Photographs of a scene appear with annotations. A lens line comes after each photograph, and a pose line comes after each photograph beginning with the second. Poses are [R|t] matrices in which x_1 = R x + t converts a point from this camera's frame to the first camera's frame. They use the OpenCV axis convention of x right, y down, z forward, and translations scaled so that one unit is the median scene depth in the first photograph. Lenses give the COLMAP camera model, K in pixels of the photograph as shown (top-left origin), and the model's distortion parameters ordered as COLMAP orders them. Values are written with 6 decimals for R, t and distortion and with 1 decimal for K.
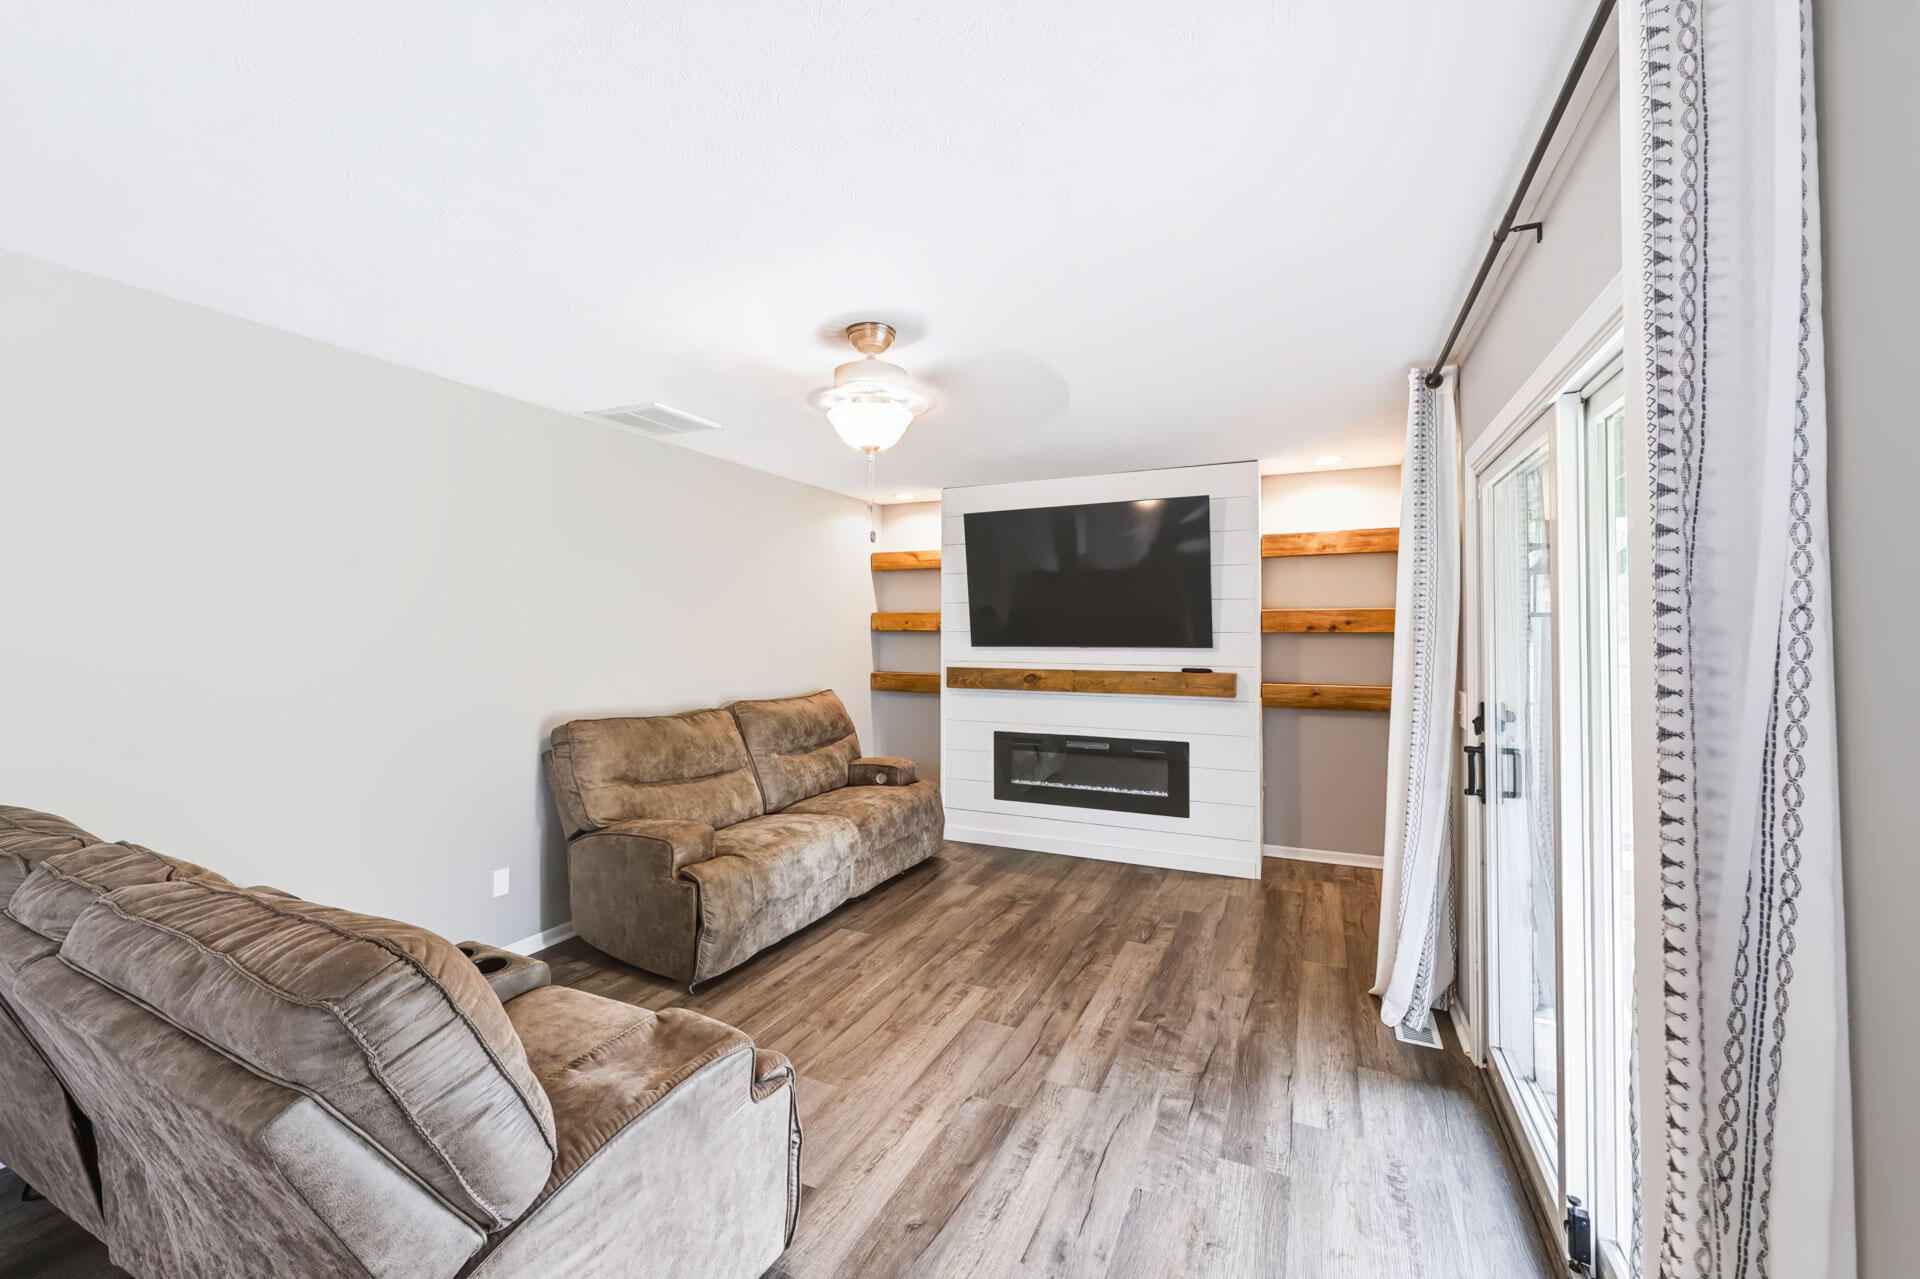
lens RADIAL K [[762.7, 0, 956.0], [0, 762.7, 630.3], [0, 0, 1]] dist [-0.001215, -0.001354]
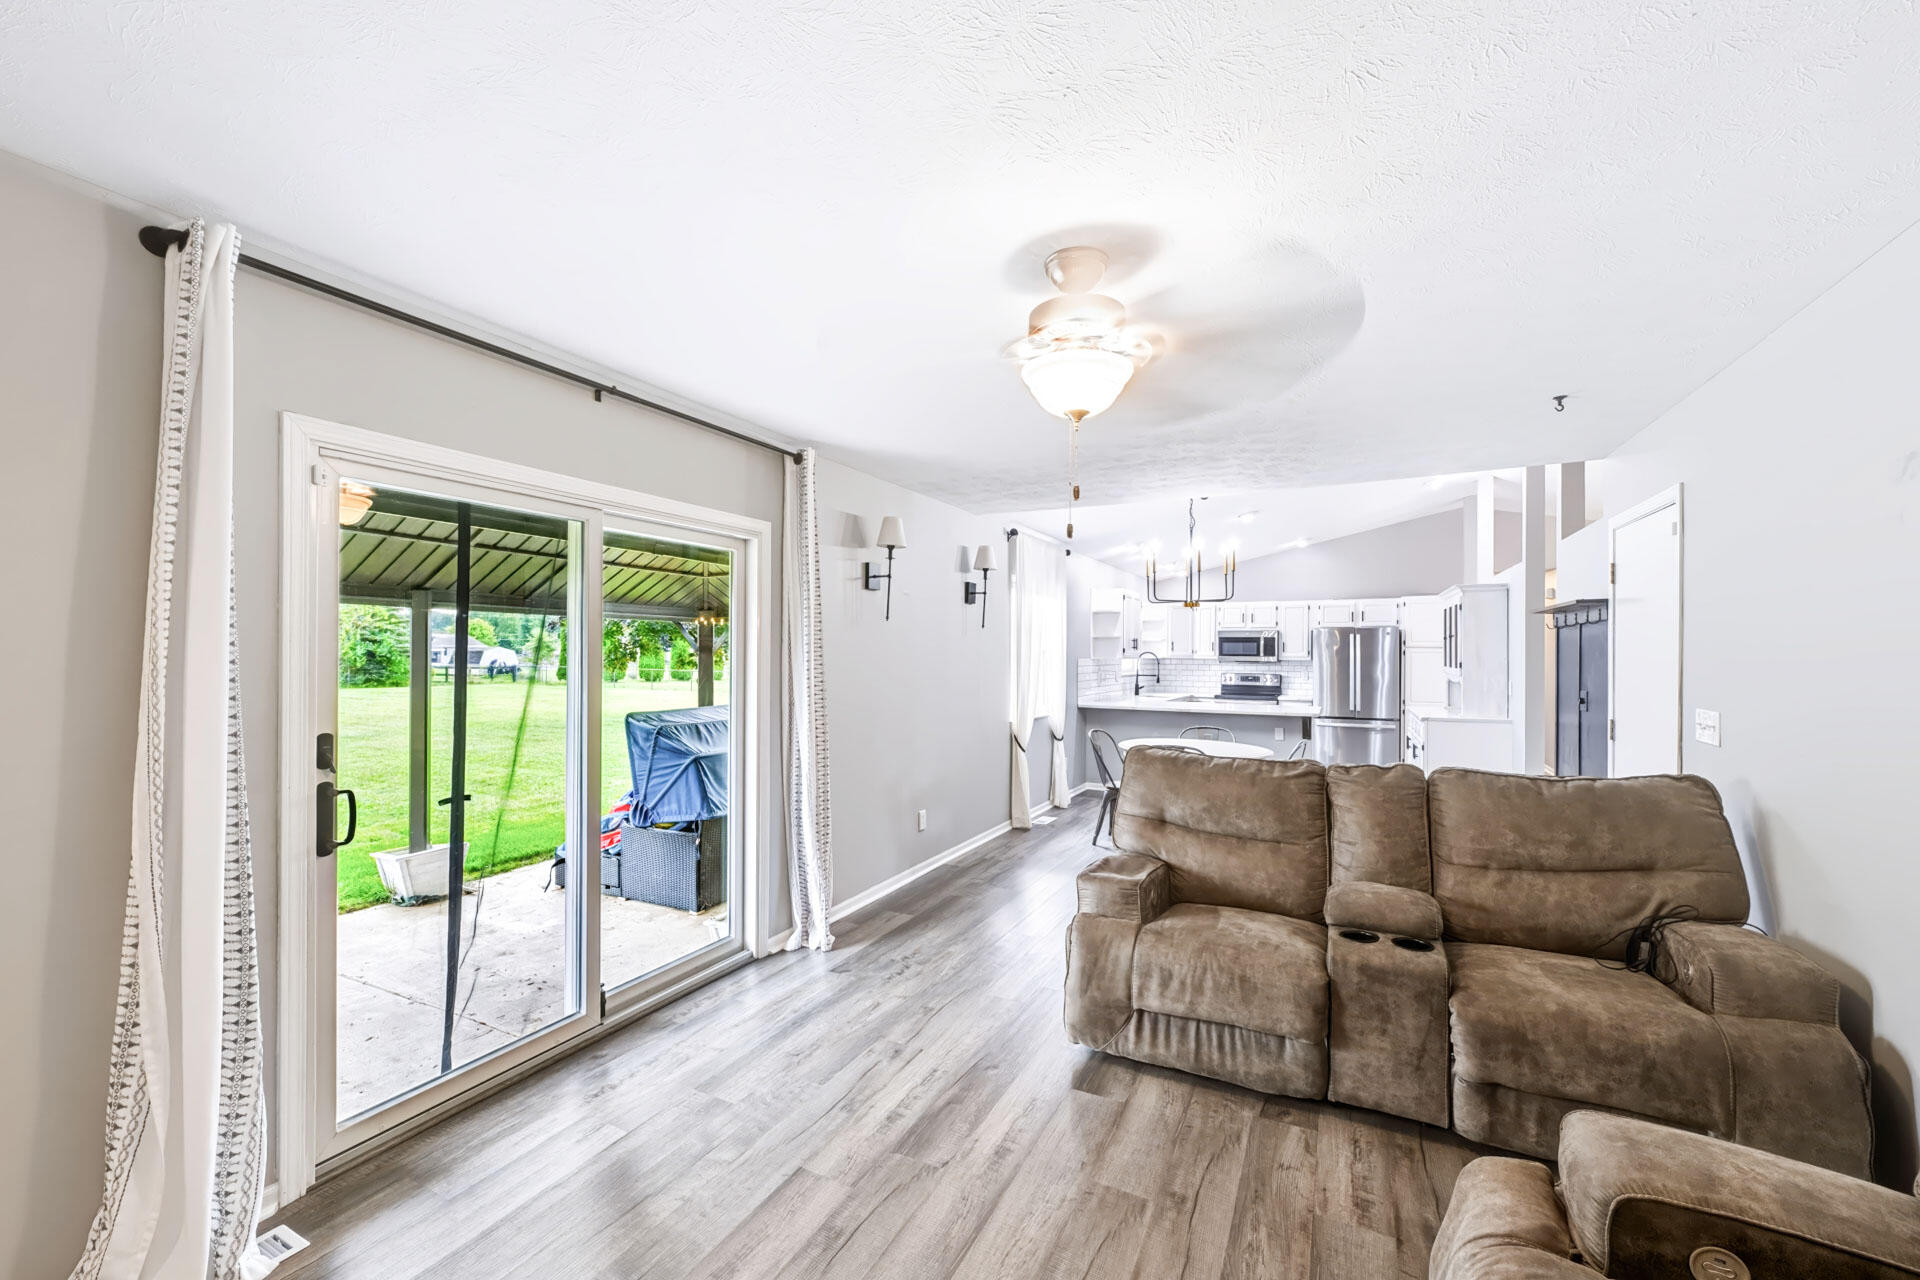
lens RADIAL K [[762.7, 0, 960.1], [0, 762.7, 627.3], [0, 0, 1]] dist [-0.001215, -0.001354]
pose [[-0.999241, -0.005235, 0.038600, -0.016988], [-0.006678, 0.999280, -0.037346, 0.004357], [-0.038377, -0.037575, -0.998557, 0.987745]]
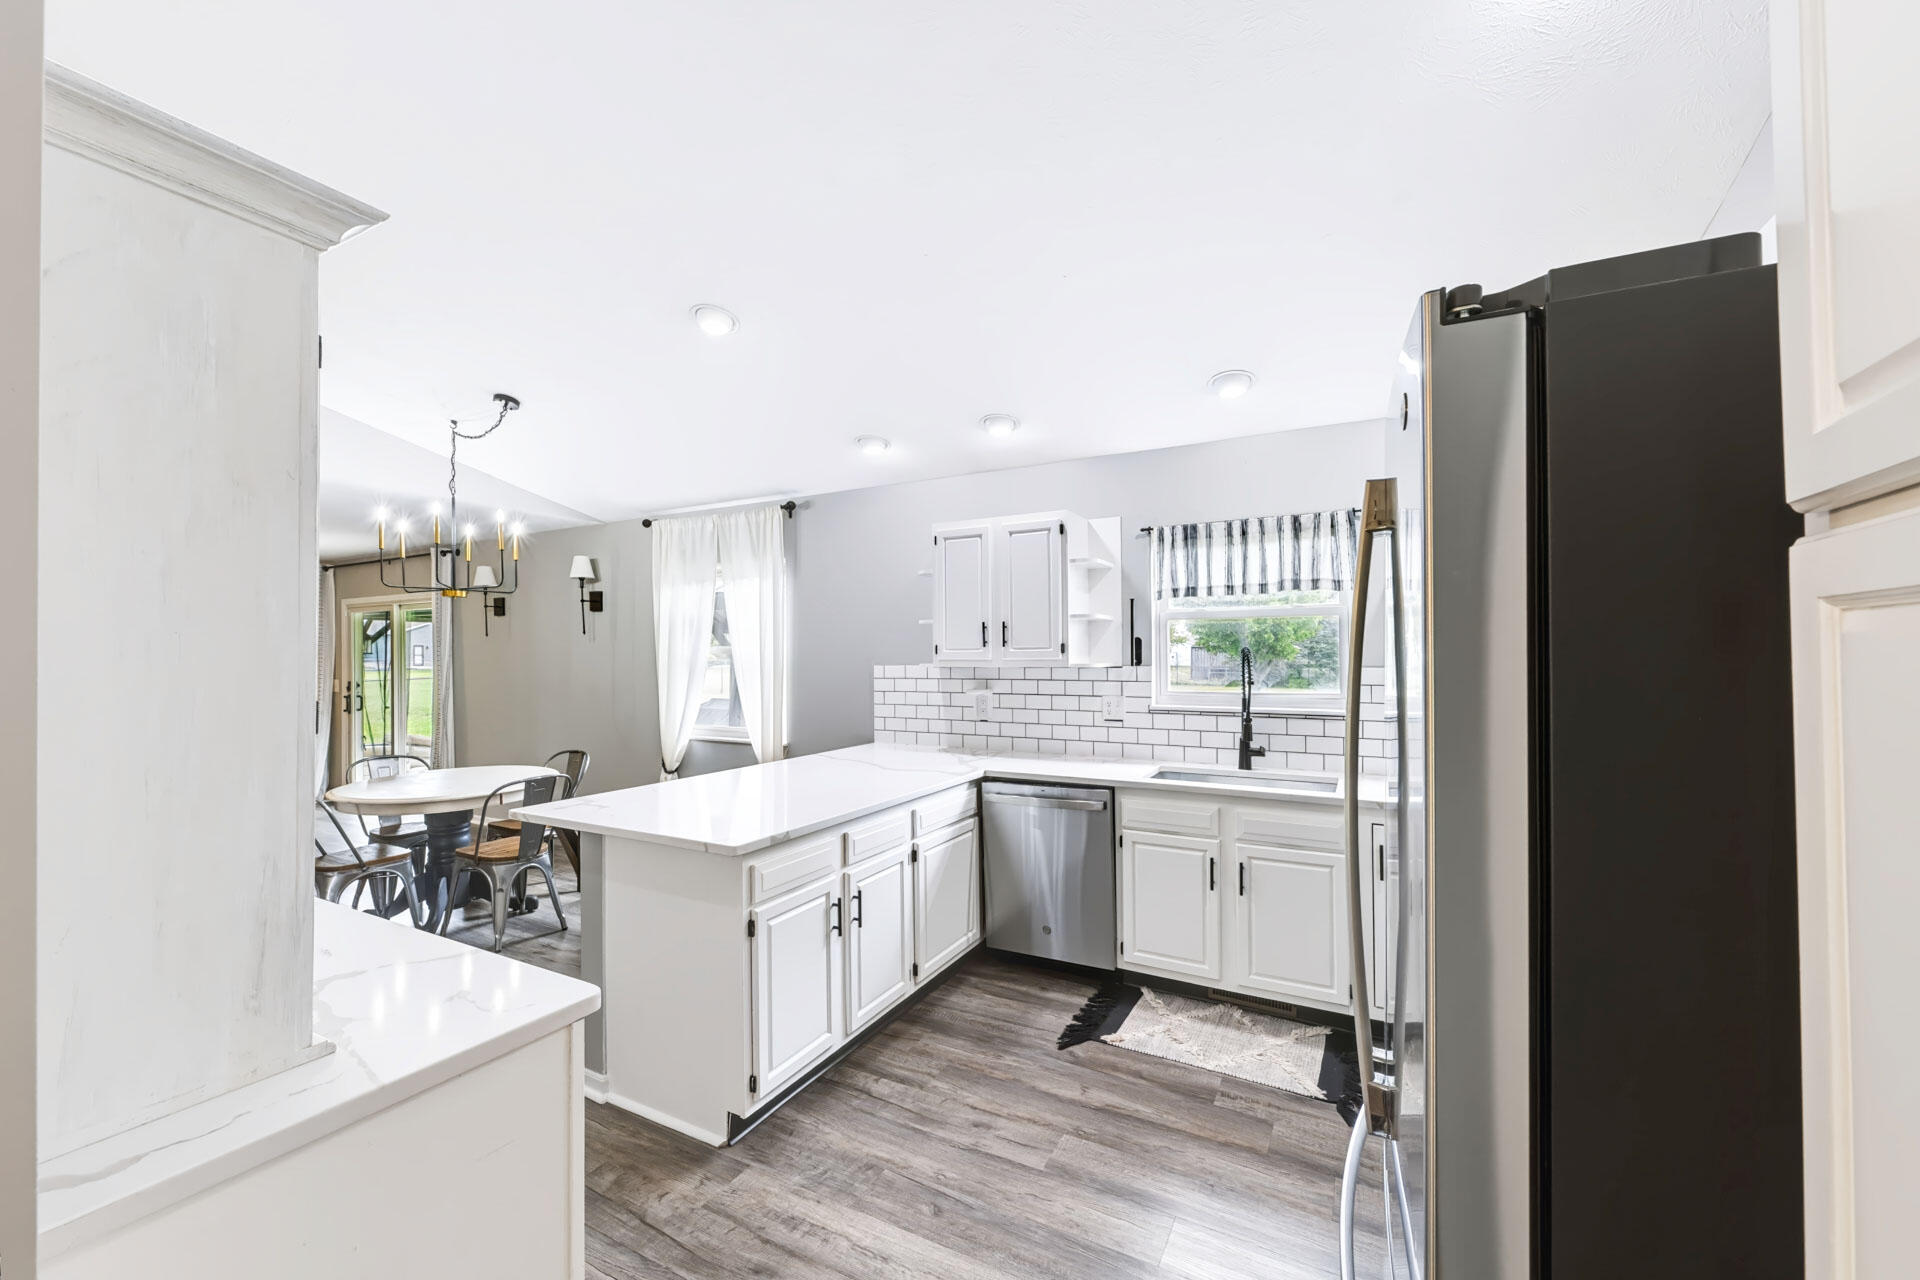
lens RADIAL K [[762.7, 0, 946.1], [0, 762.7, 650.3], [0, 0, 1]] dist [-0.001215, -0.001354]
pose [[0.062359, 0.008816, 0.998015, -1.200708], [0.000672, 0.999960, -0.008876, -0.003055], [-0.998054, 0.001224, 0.062350, -0.871342]]
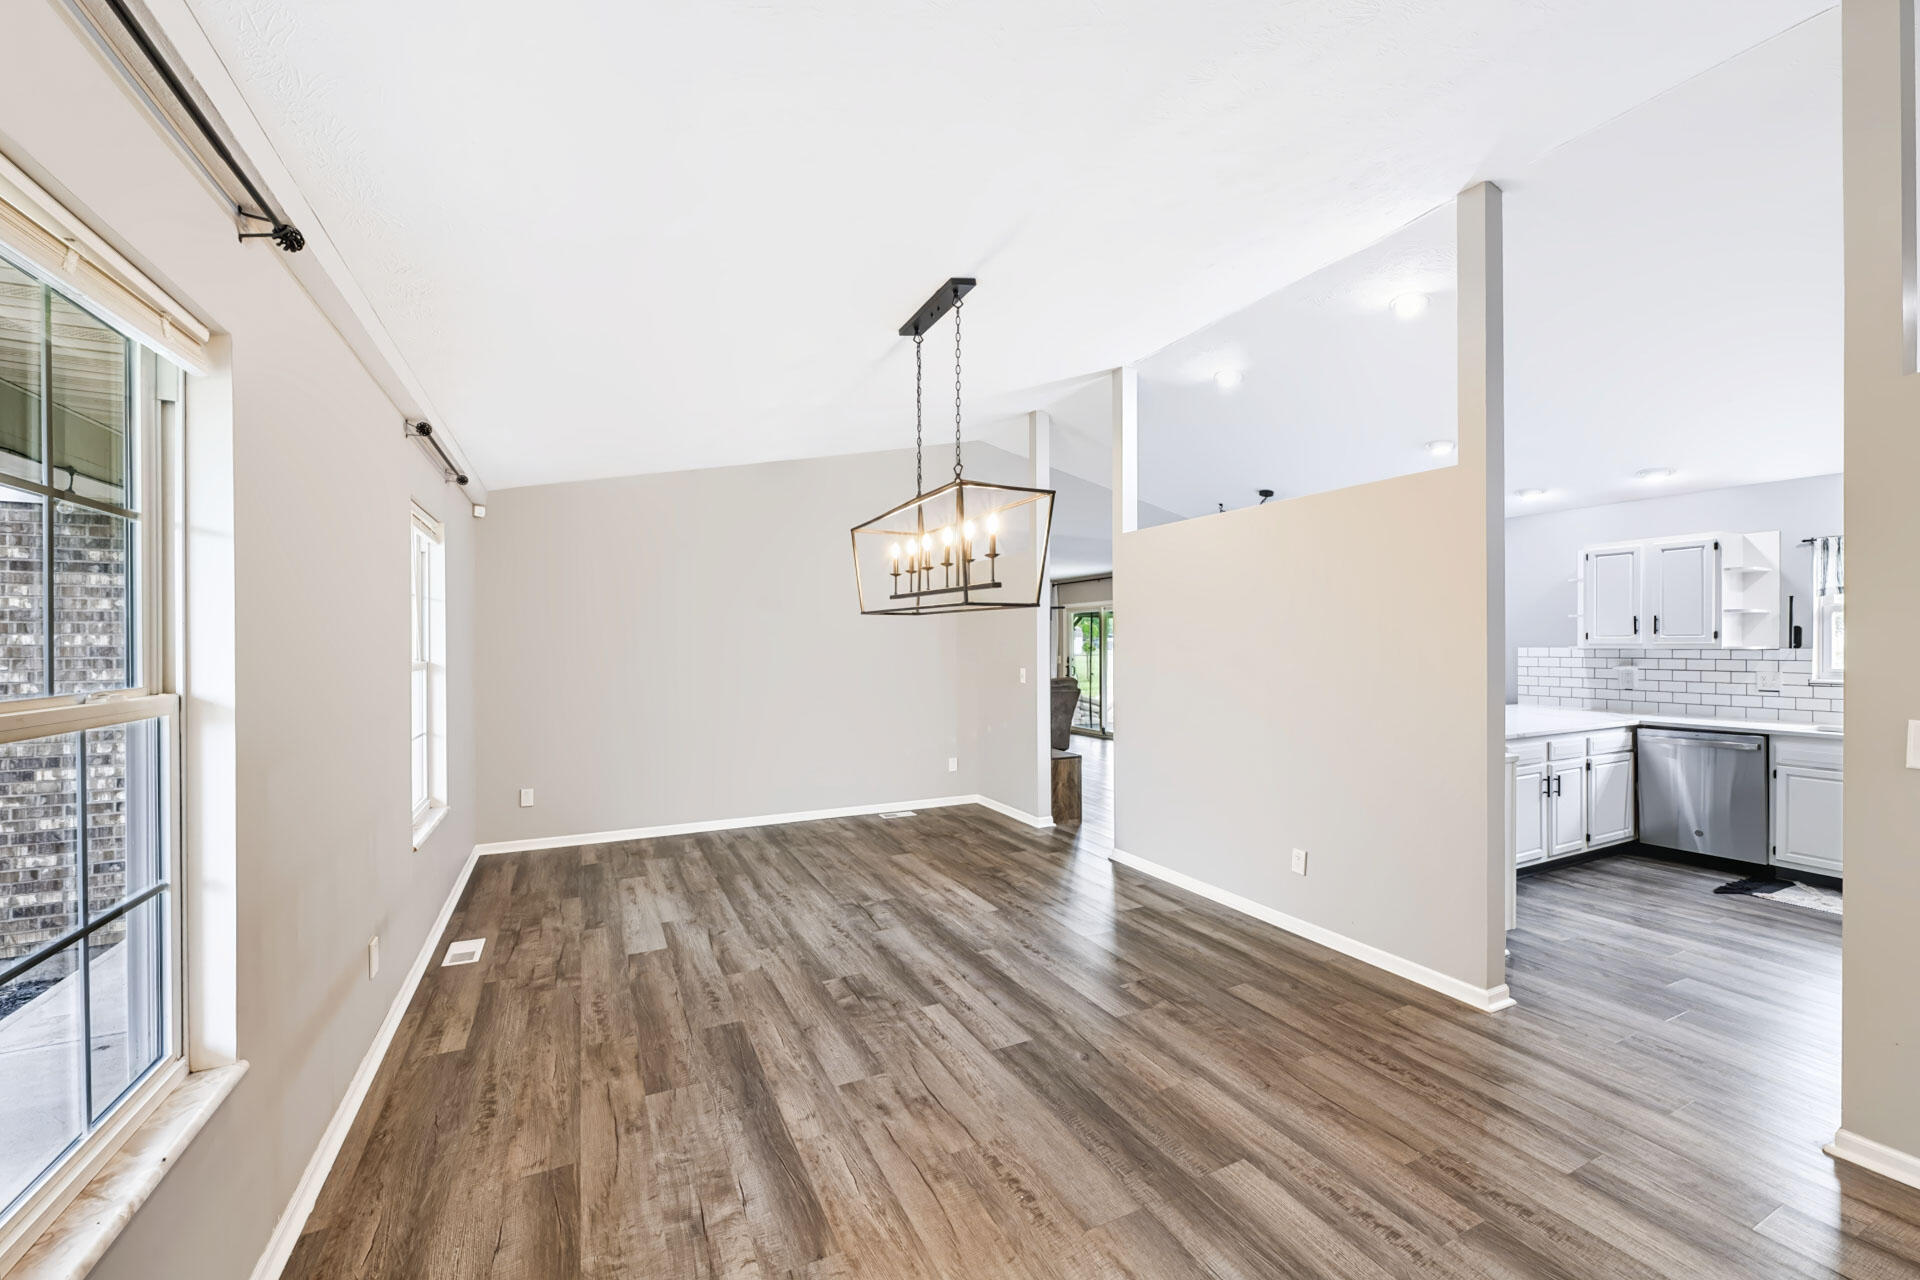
lens RADIAL K [[762.7, 0, 945.6], [0, 762.7, 637.3], [0, 0, 1]] dist [-0.001215, -0.001354]
pose [[0.633583, 0.000530, 0.773674, -1.907517], [0.003525, 0.999987, -0.003572, -0.009056], [-0.773666, 0.004990, 0.633573, -0.785099]]
